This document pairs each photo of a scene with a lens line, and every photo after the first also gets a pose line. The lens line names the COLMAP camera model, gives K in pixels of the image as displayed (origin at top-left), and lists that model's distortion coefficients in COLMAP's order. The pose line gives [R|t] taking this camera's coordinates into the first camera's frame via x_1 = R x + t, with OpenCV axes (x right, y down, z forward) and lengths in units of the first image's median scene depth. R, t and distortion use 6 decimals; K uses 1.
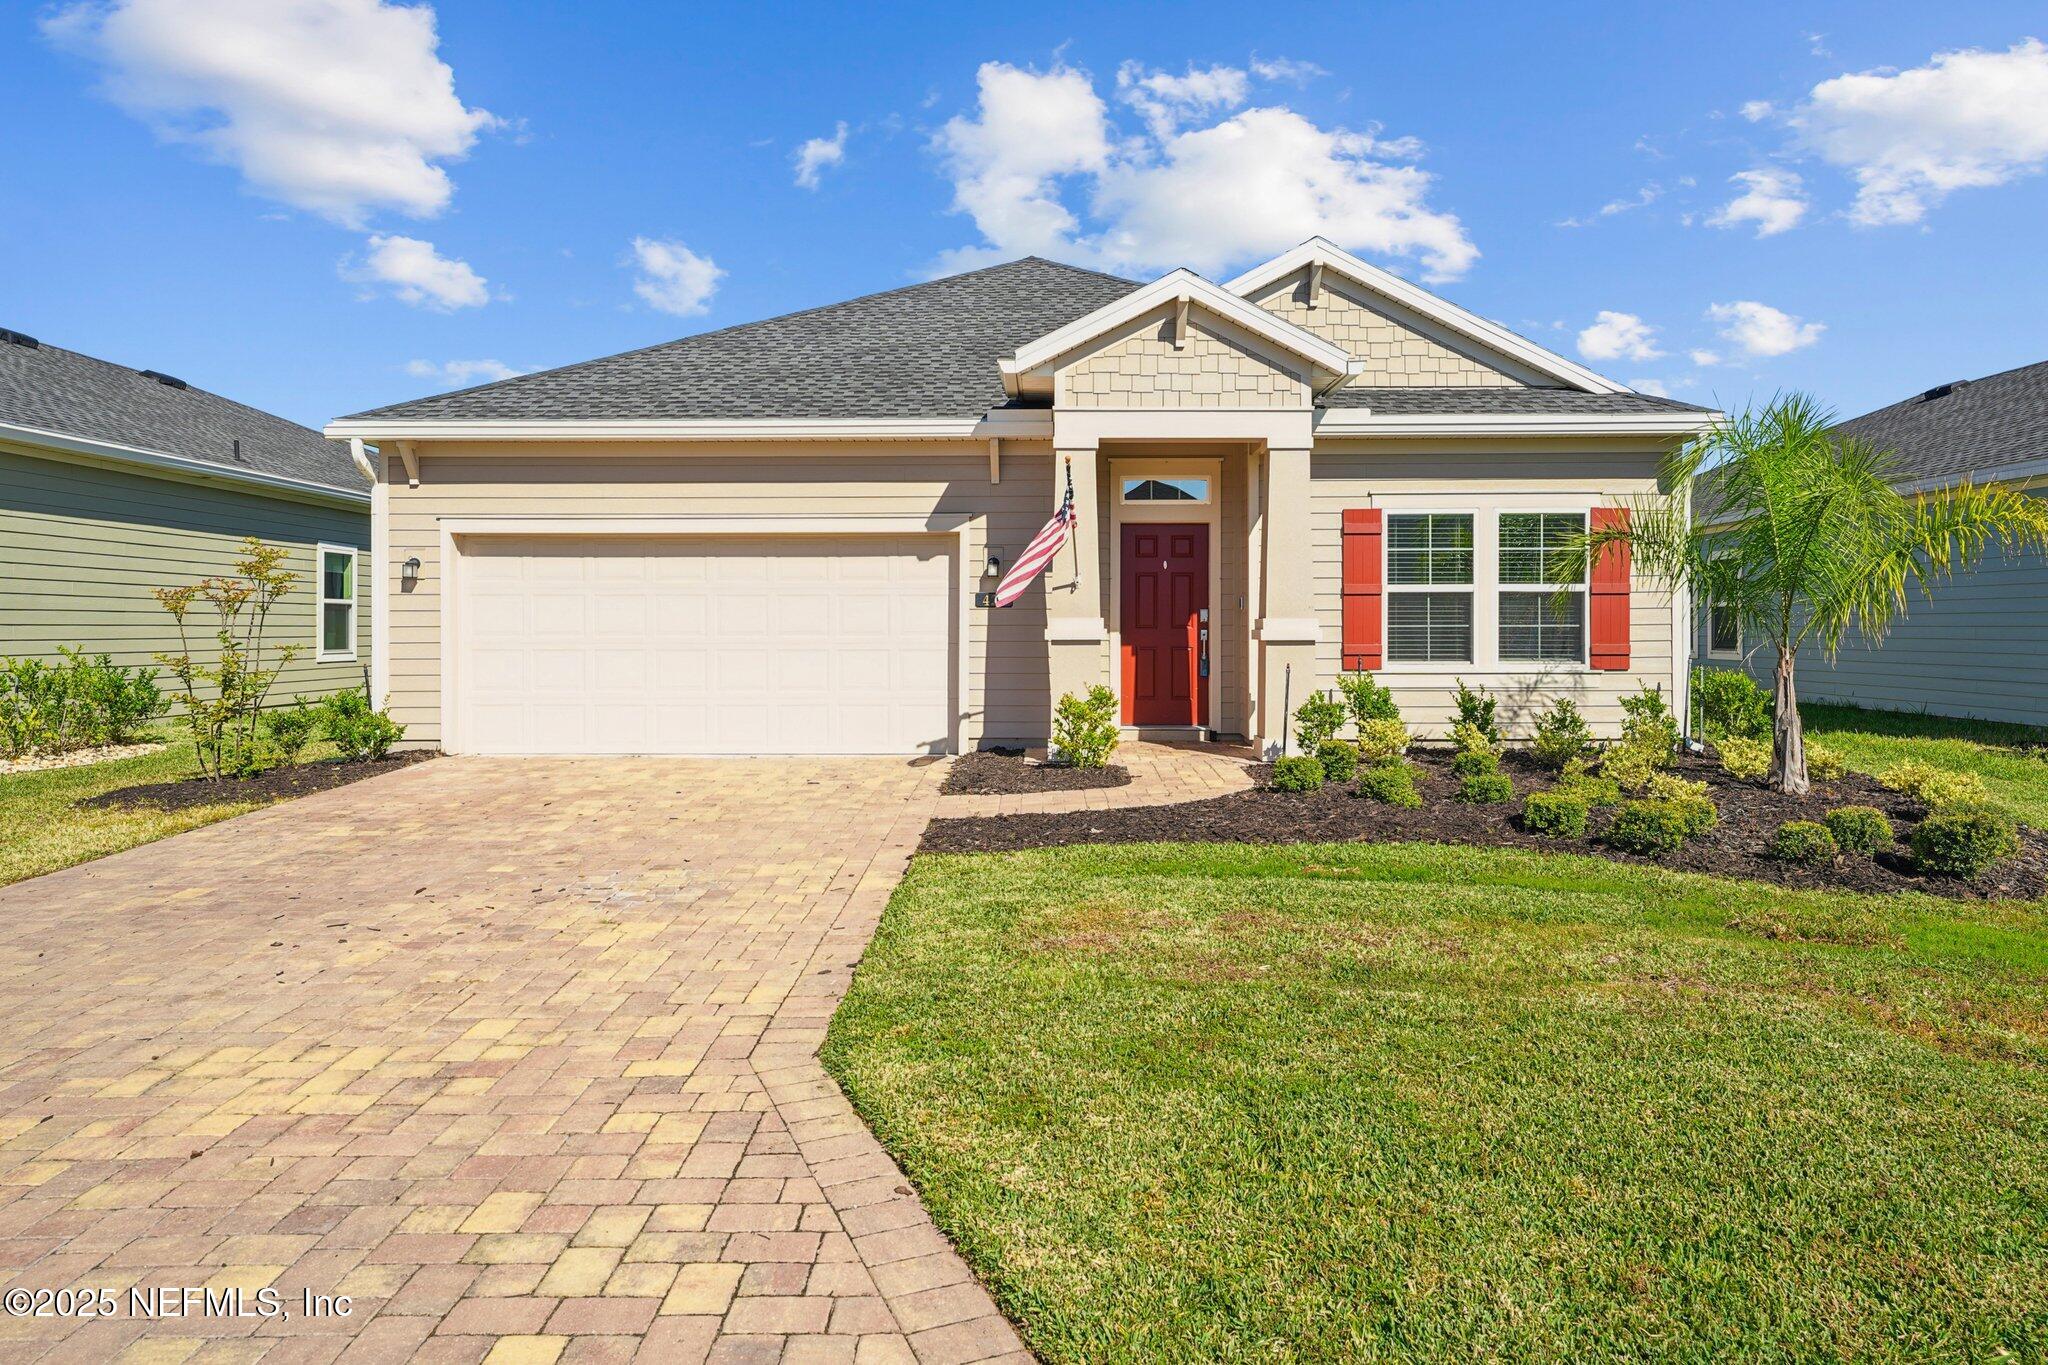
lens RADIAL K [[1350.4, 0, 1020.0], [0, 1350.4, 637.0], [0, 0, 1]] dist [0.024036, 0.000377]
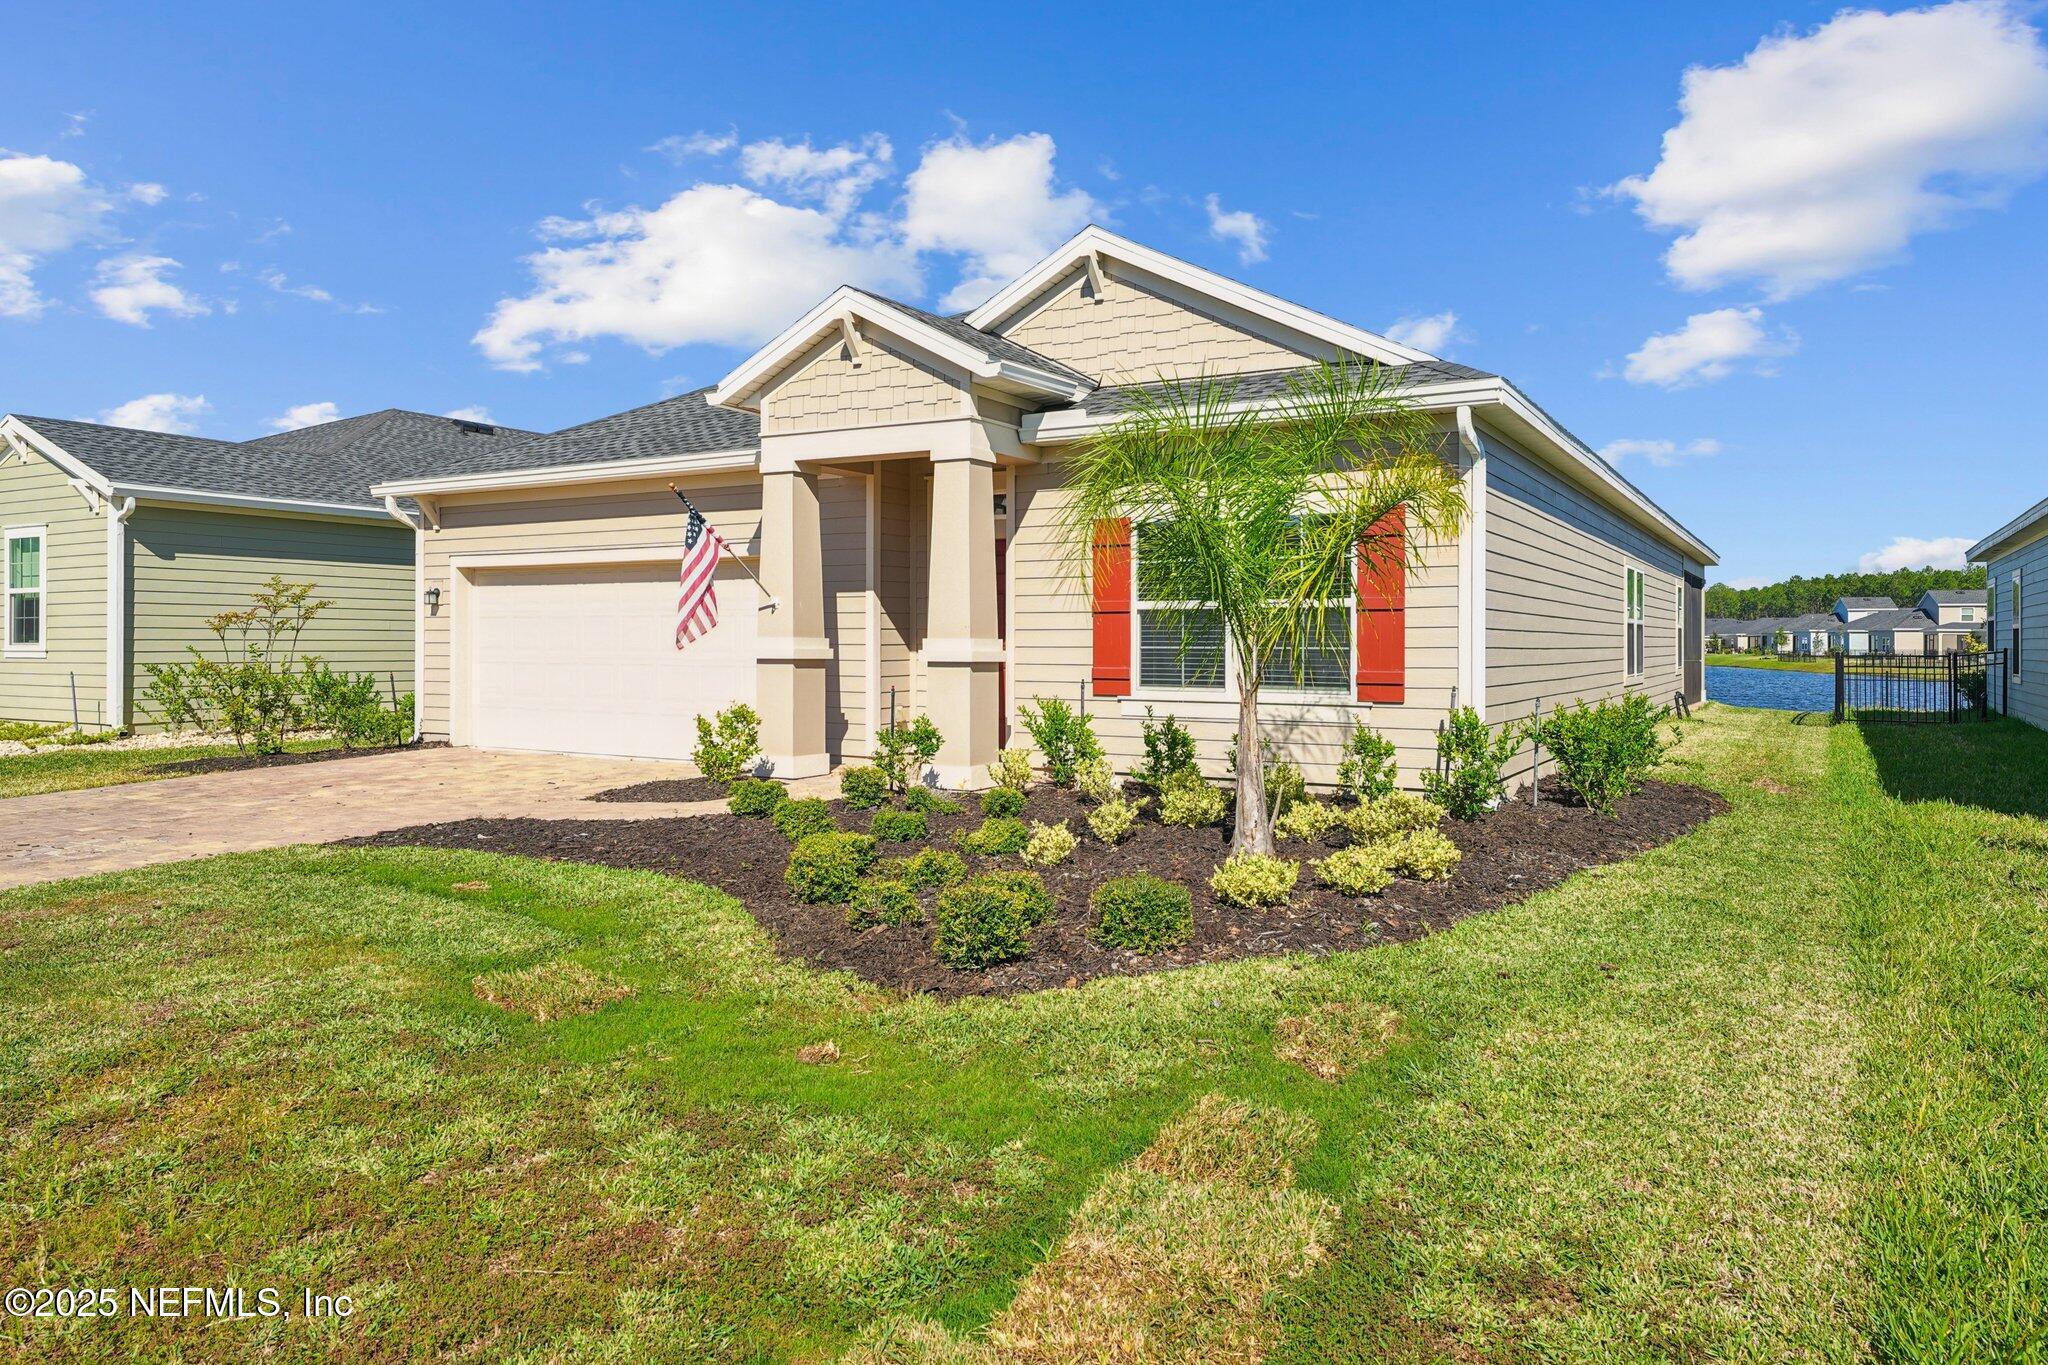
lens RADIAL K [[1350.4, 0, 1020.0], [0, 1350.4, 637.0], [0, 0, 1]] dist [0.024036, 0.000377]
pose [[0.867544, 0.002898, -0.497352, 0.650274], [-0.009580, 0.999895, -0.010884, -0.004406], [0.497268, 0.014207, 0.867481, 0.183788]]
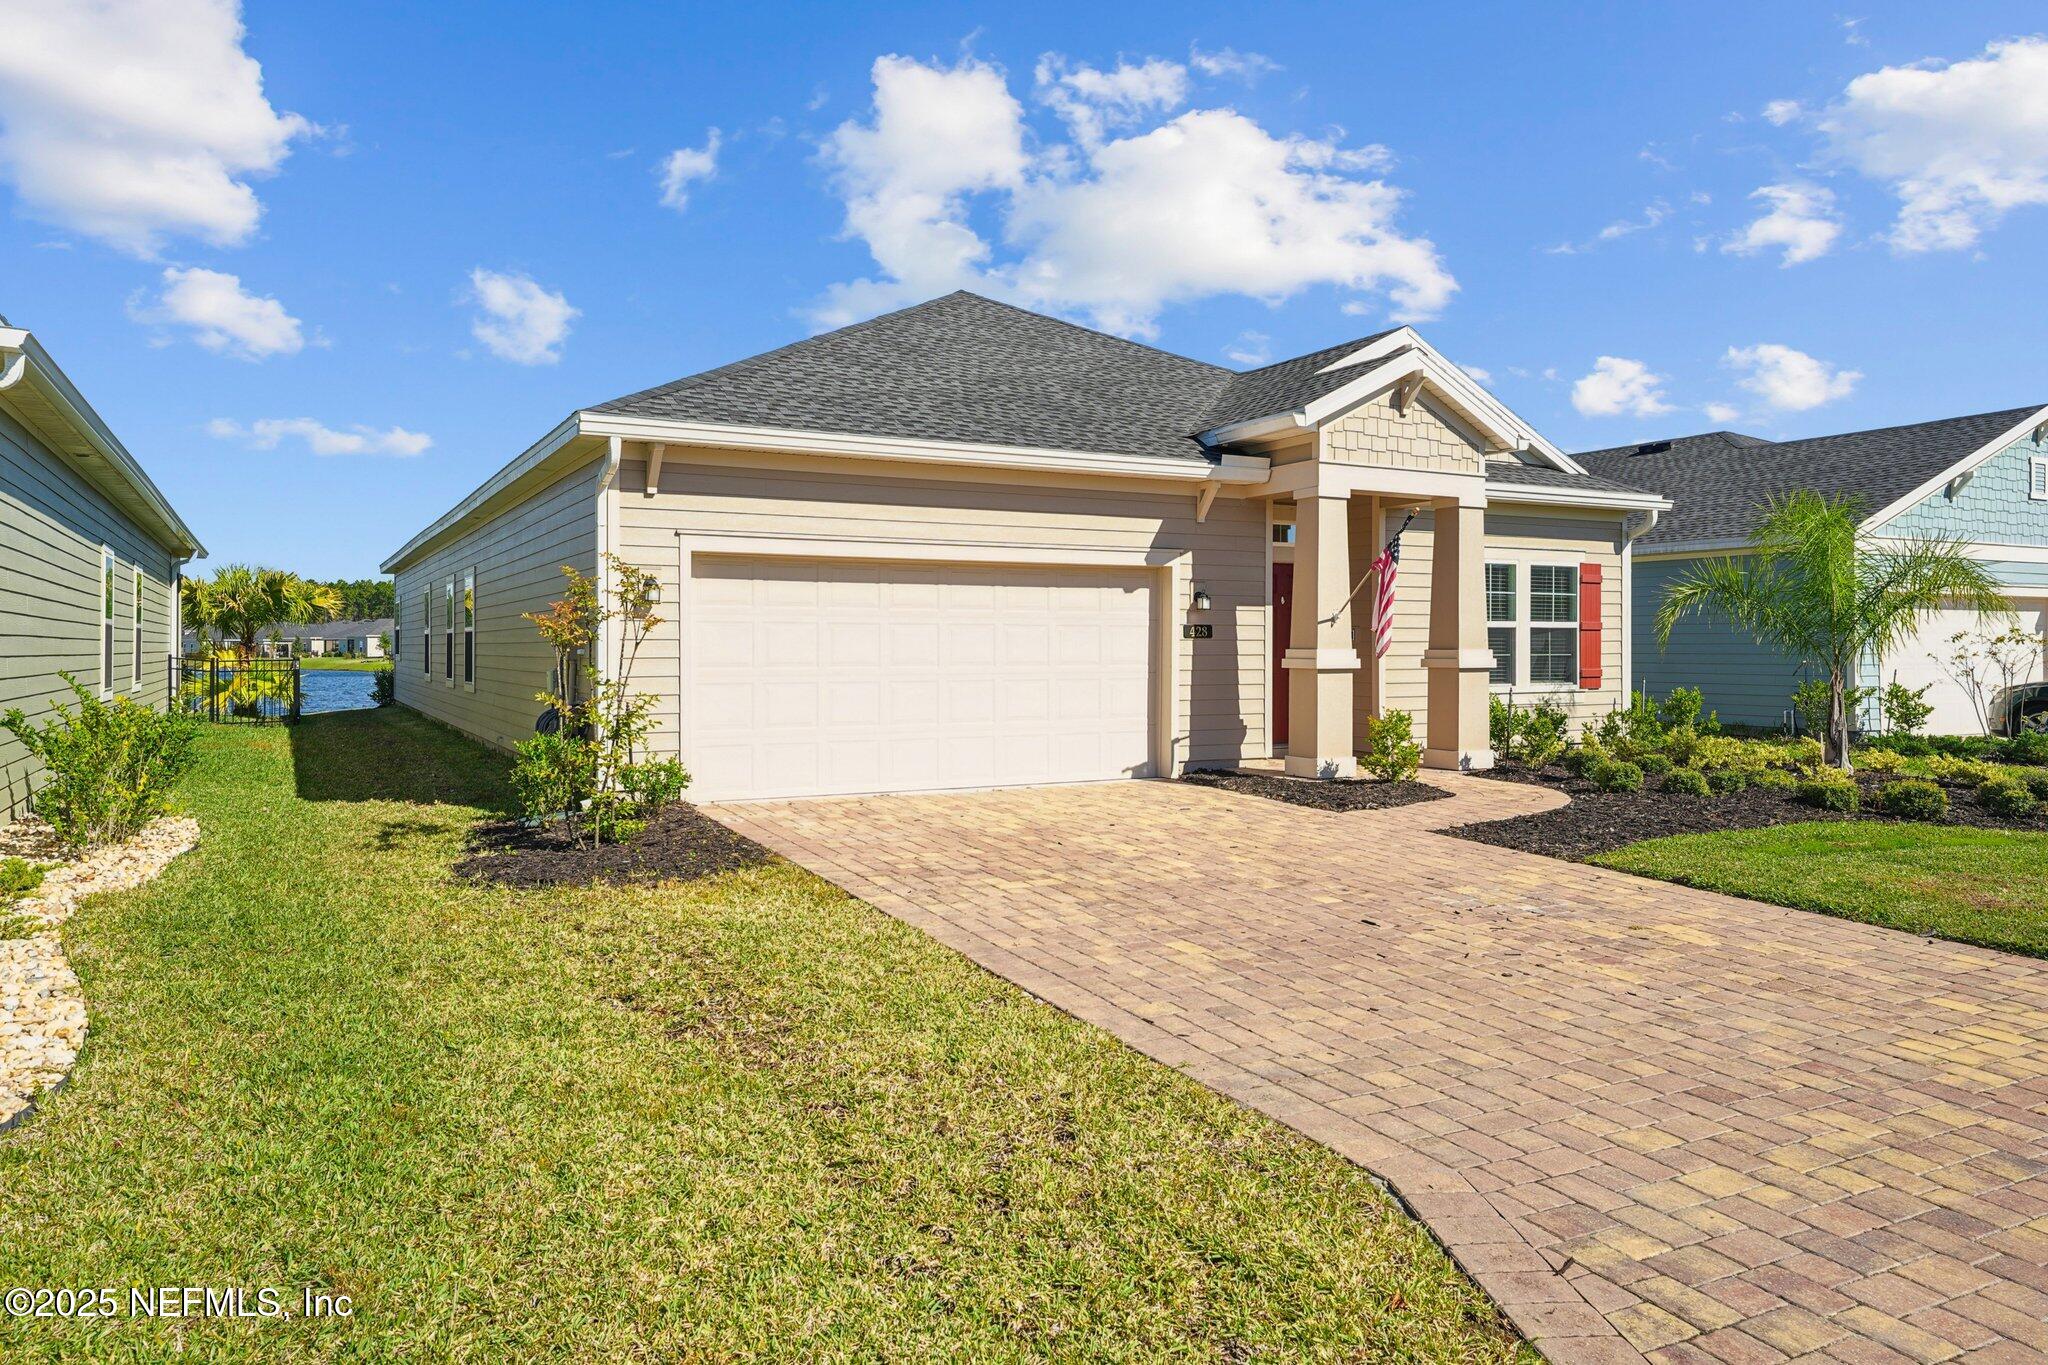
lens RADIAL K [[1350.4, 0, 1020.0], [0, 1350.4, 637.0], [0, 0, 1]] dist [0.024036, 0.000377]
pose [[0.873326, 0.004269, 0.487118, -0.665889], [0.004019, 0.999864, -0.015967, -0.006514], [-0.487120, 0.015902, 0.873190, 0.137882]]
